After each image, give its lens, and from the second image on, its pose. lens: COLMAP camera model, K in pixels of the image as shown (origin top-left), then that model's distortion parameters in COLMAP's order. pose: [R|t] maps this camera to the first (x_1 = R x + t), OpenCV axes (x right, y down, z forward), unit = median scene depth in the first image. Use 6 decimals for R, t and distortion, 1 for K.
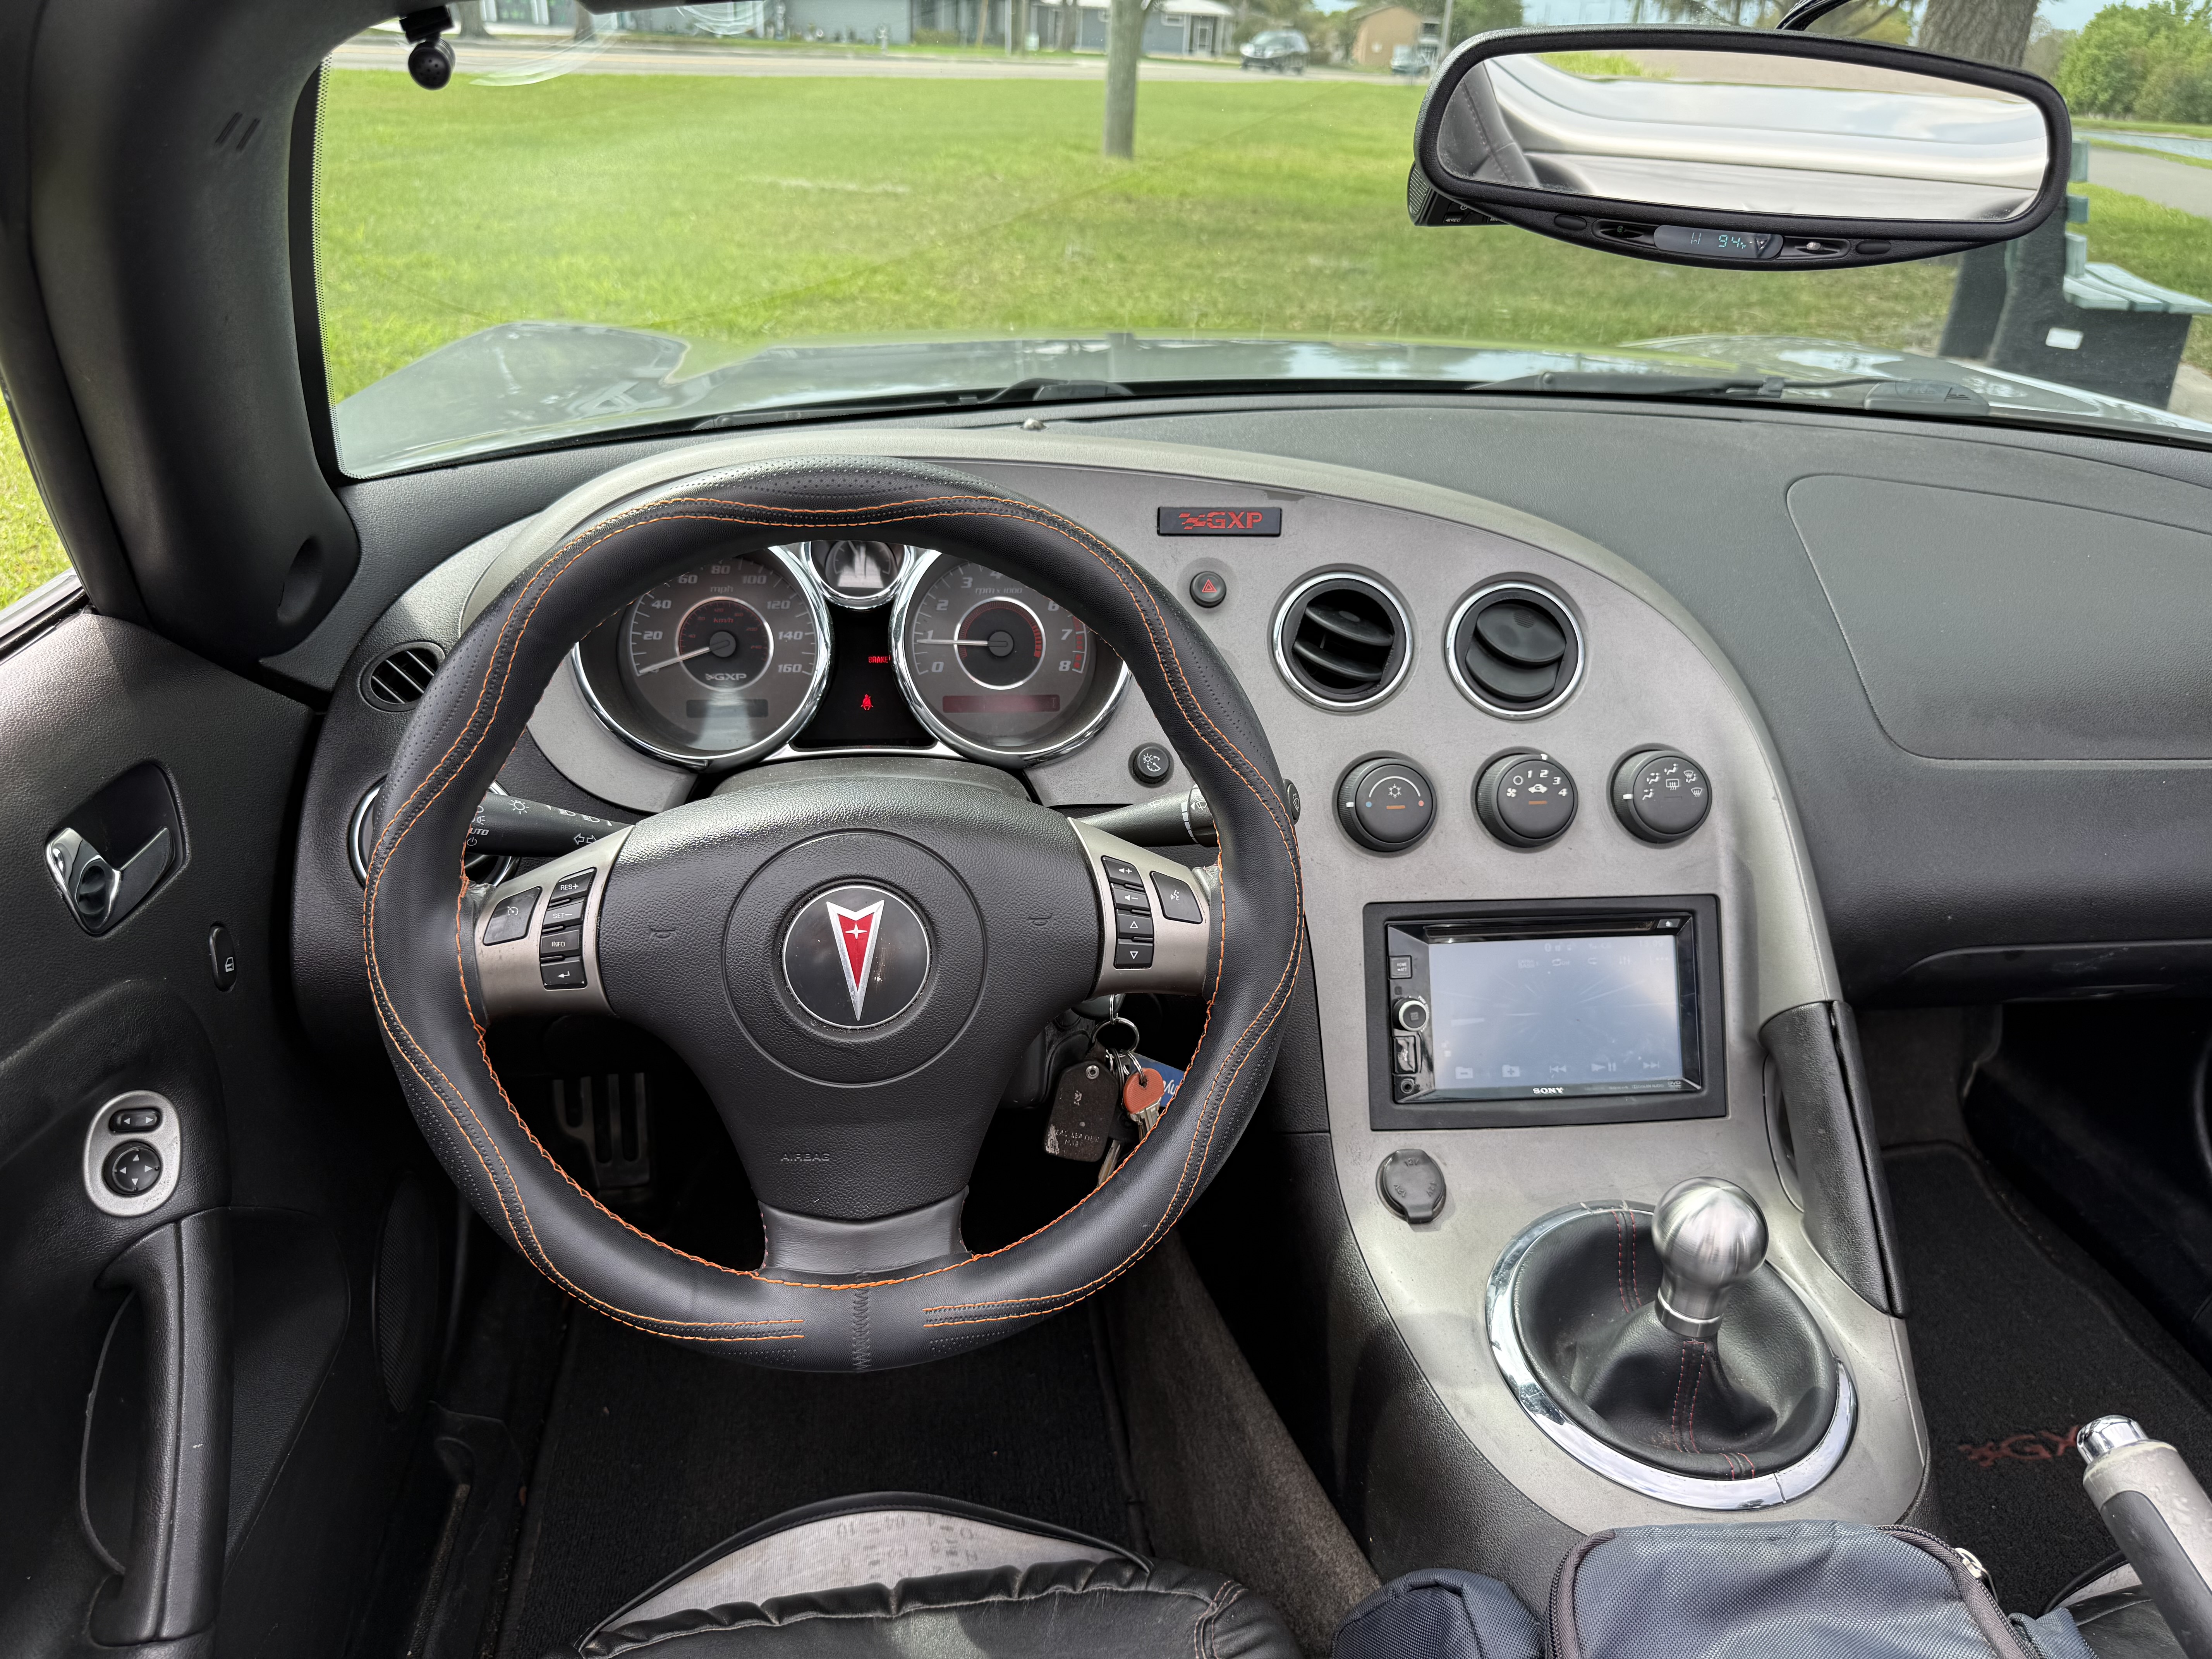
lens RADIAL K [[1563.8, 0, 1106.0], [0, 1563.8, 829.5], [0, 0, 1]] dist [0.046363, -0.081288]
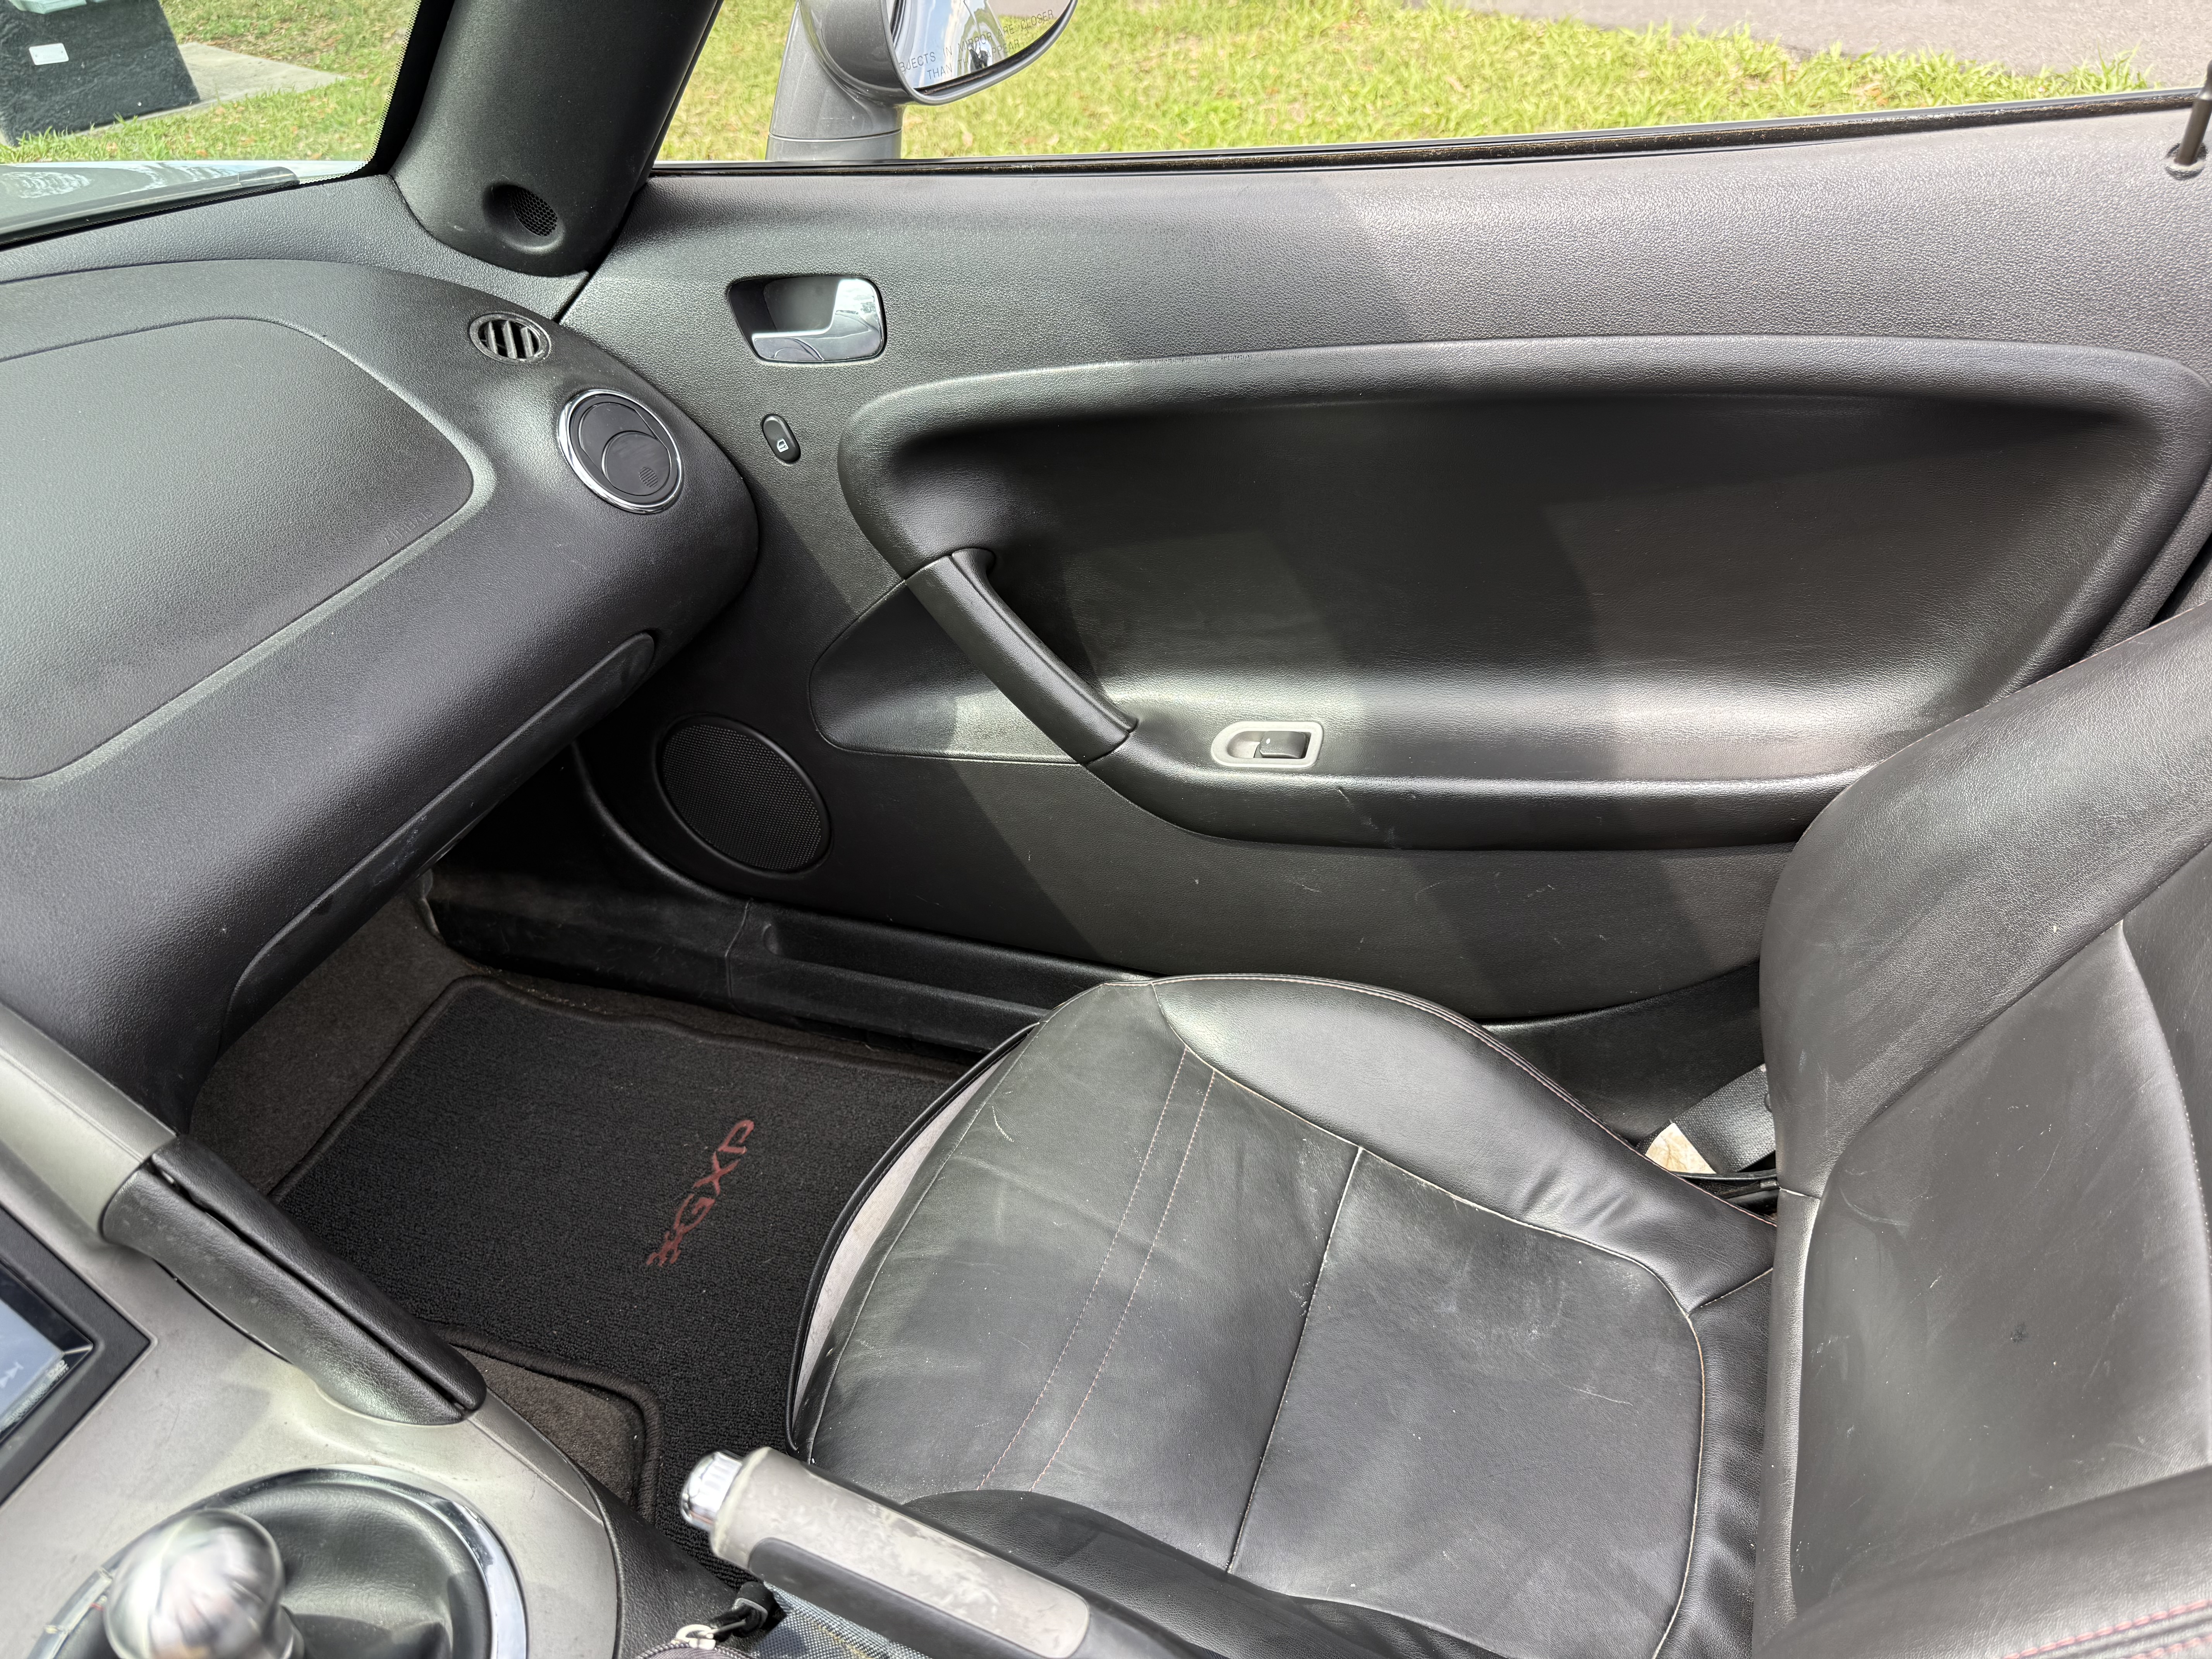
lens RADIAL K [[1541.3, 0, 1106.0], [0, 1541.3, 829.5], [0, 0, 1]] dist [0.092340, -0.102679]
pose [[0.454434, -0.593104, 0.664618, 0.235948], [0.480144, 0.791535, 0.378066, -0.067634], [-0.750301, 0.147306, 0.644475, 0.146013]]
